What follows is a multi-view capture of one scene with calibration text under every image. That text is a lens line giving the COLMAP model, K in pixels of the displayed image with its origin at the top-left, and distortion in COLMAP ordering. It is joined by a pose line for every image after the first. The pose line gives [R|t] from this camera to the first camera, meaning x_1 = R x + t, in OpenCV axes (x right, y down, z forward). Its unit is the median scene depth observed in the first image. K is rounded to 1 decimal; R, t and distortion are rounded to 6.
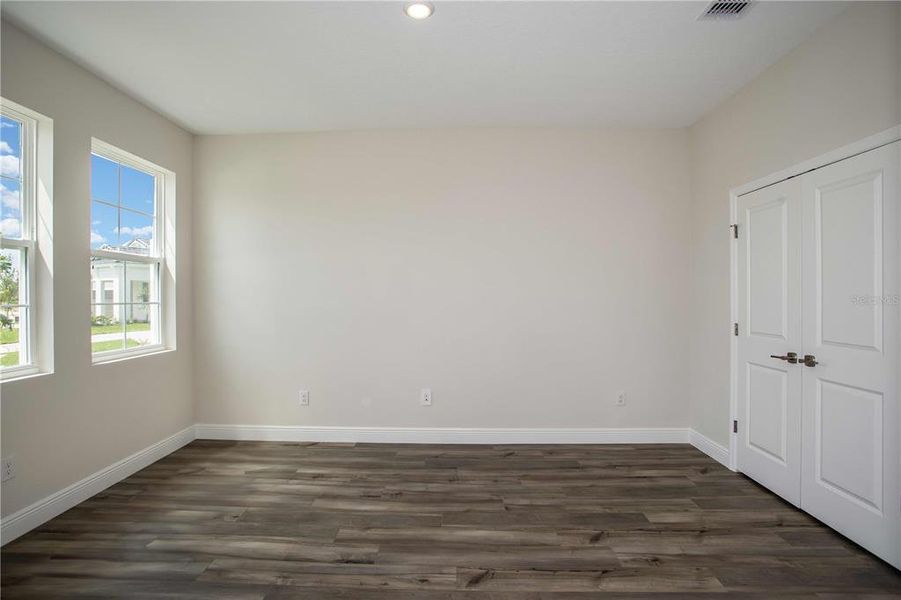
lens RADIAL K [[442.6, 0, 442.5], [0, 442.6, 298.5], [0, 0, 1]] dist [-0.000762, 0.000099]
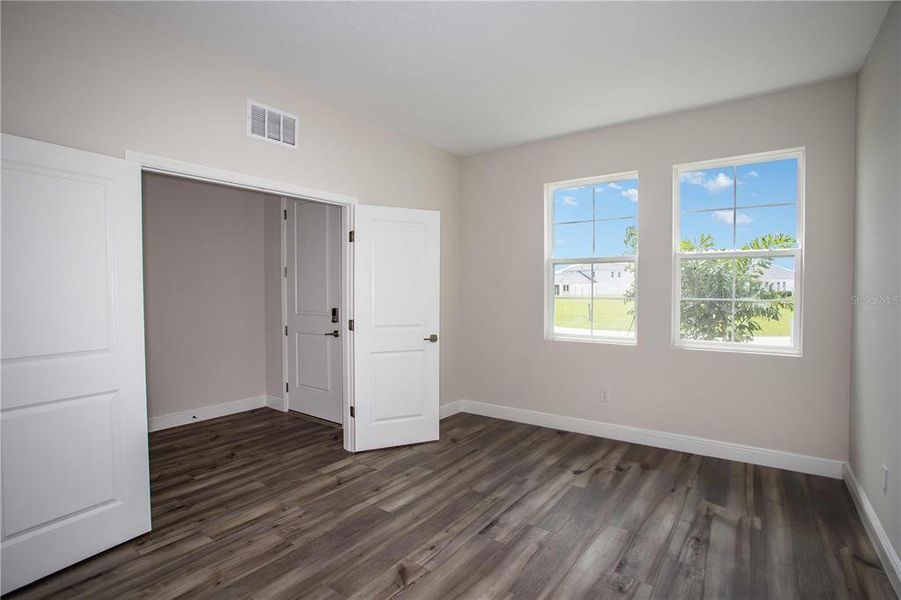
lens RADIAL K [[442.6, 0, 442.5], [0, 442.6, 298.5], [0, 0, 1]] dist [-0.000762, 0.000099]
pose [[-0.566673, 0.018511, -0.823735, 0.772191], [0.002104, 0.999777, 0.021019, -0.018819], [0.823940, 0.010178, -0.566585, 1.486068]]
